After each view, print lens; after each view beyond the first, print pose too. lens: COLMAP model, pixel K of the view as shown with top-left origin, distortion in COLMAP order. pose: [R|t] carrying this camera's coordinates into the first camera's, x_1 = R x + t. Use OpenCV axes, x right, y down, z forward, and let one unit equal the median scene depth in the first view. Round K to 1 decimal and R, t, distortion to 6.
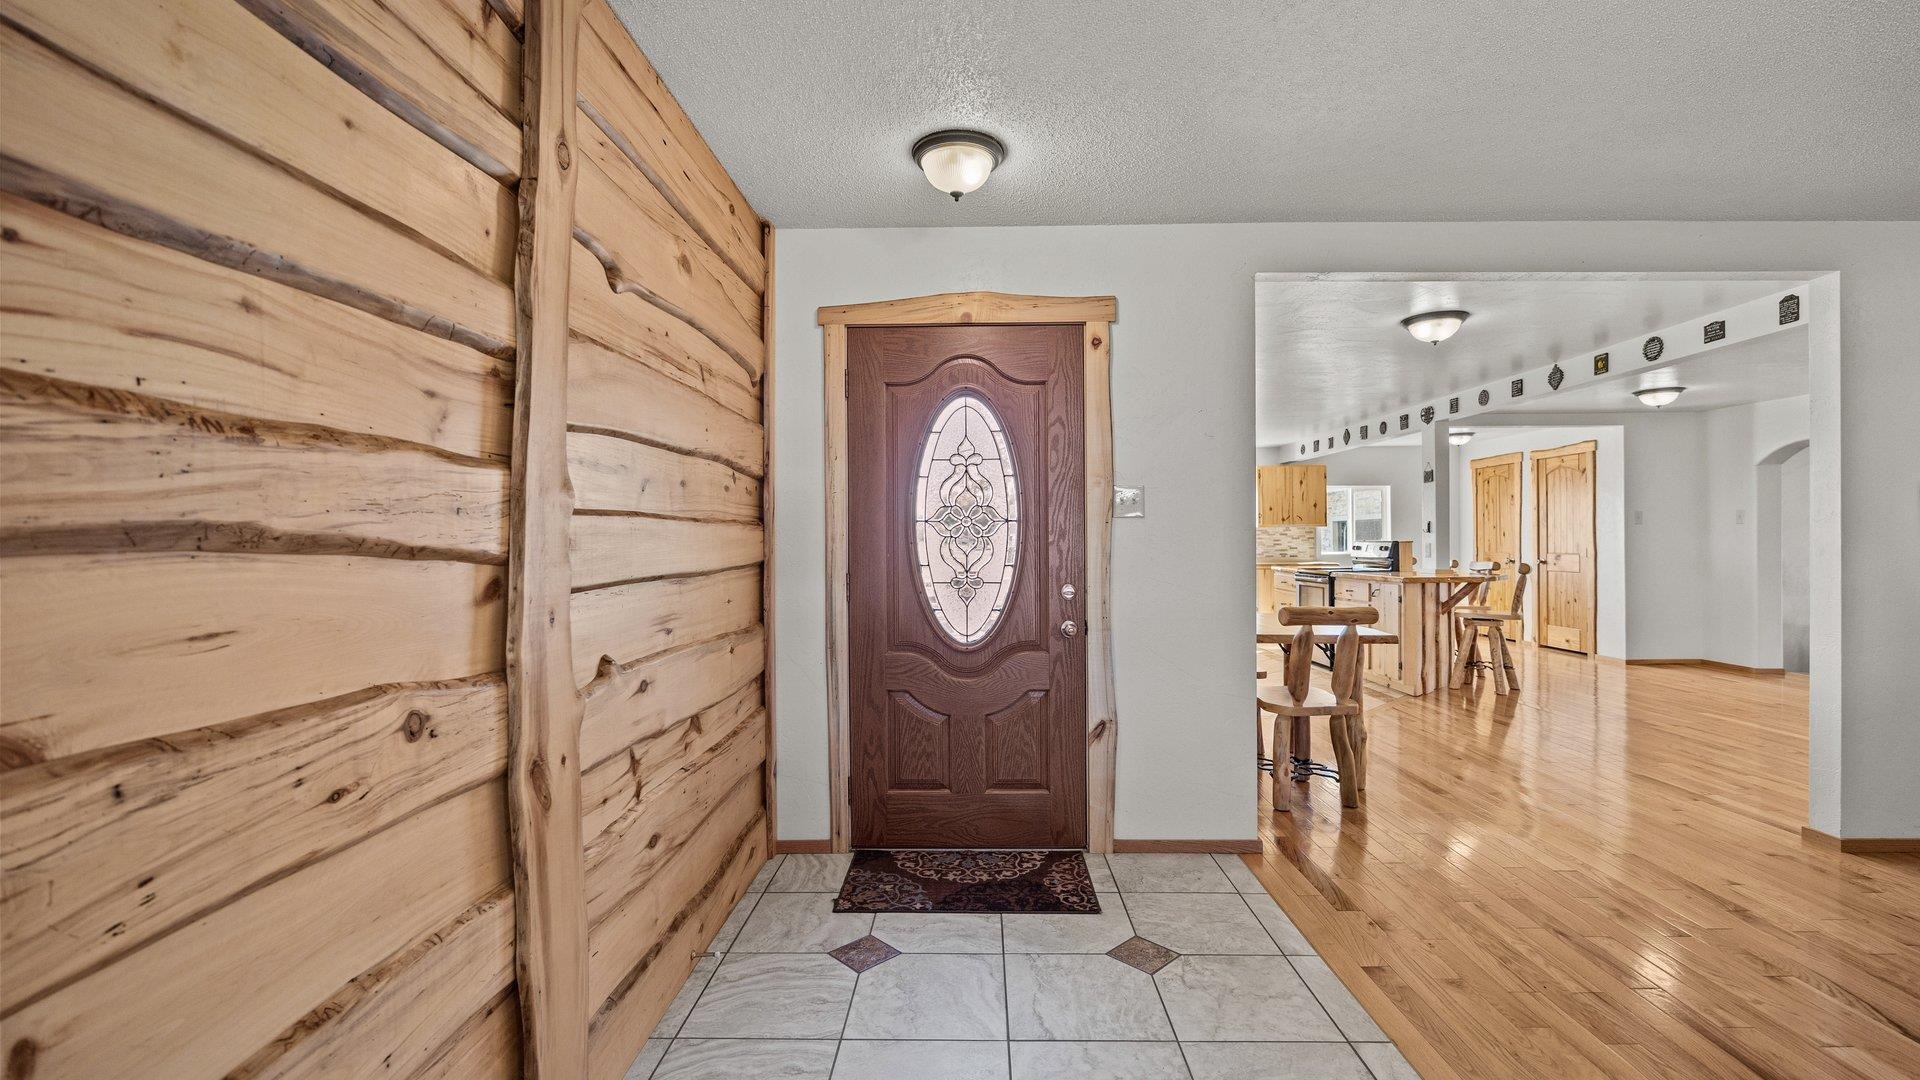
lens RADIAL K [[790.9, 0, 966.2], [0, 790.9, 538.1], [0, 0, 1]] dist [-0.000903, -0.000049]
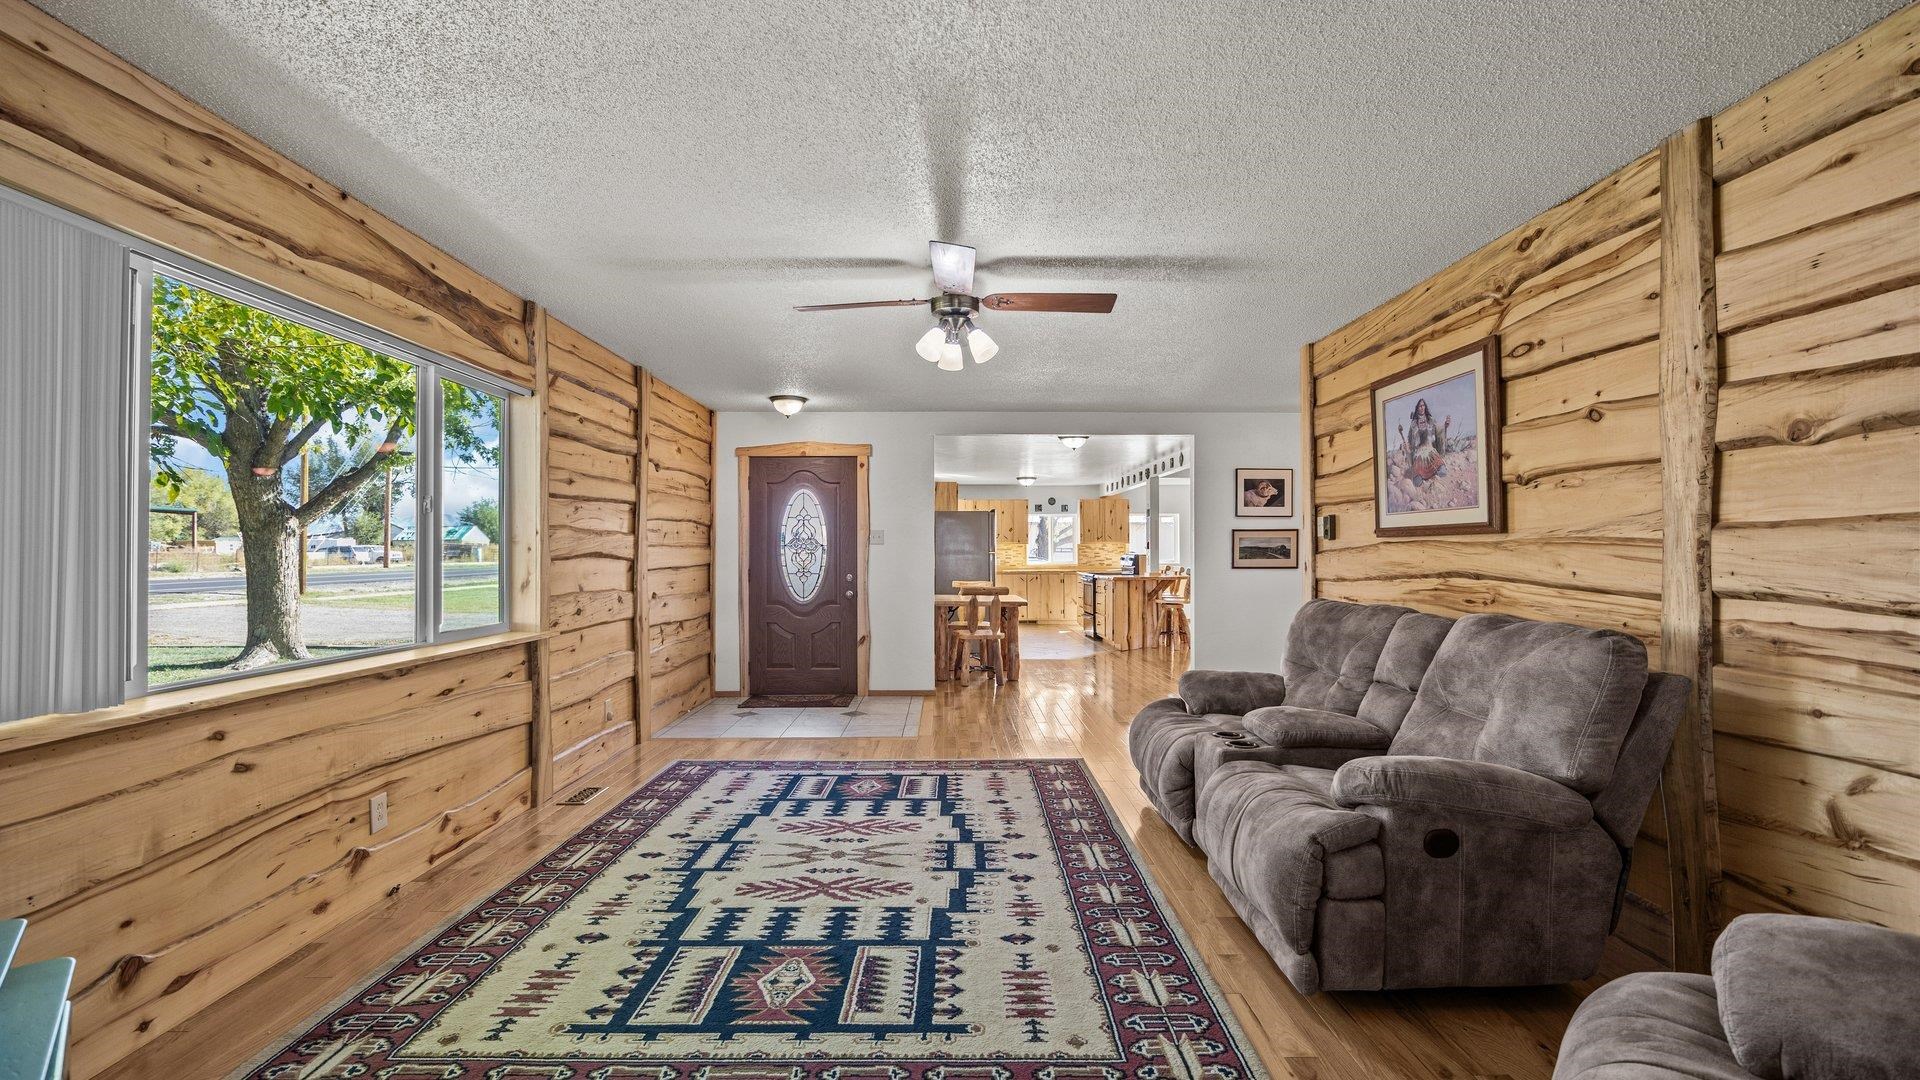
lens RADIAL K [[790.9, 0, 955.4], [0, 790.9, 539.6], [0, 0, 1]] dist [-0.000903, -0.000049]
pose [[0.999559, 0.004511, 0.029339, 0.363280], [-0.004185, 0.999929, -0.011170, -0.015581], [-0.029387, 0.011043, 0.999507, -1.228959]]
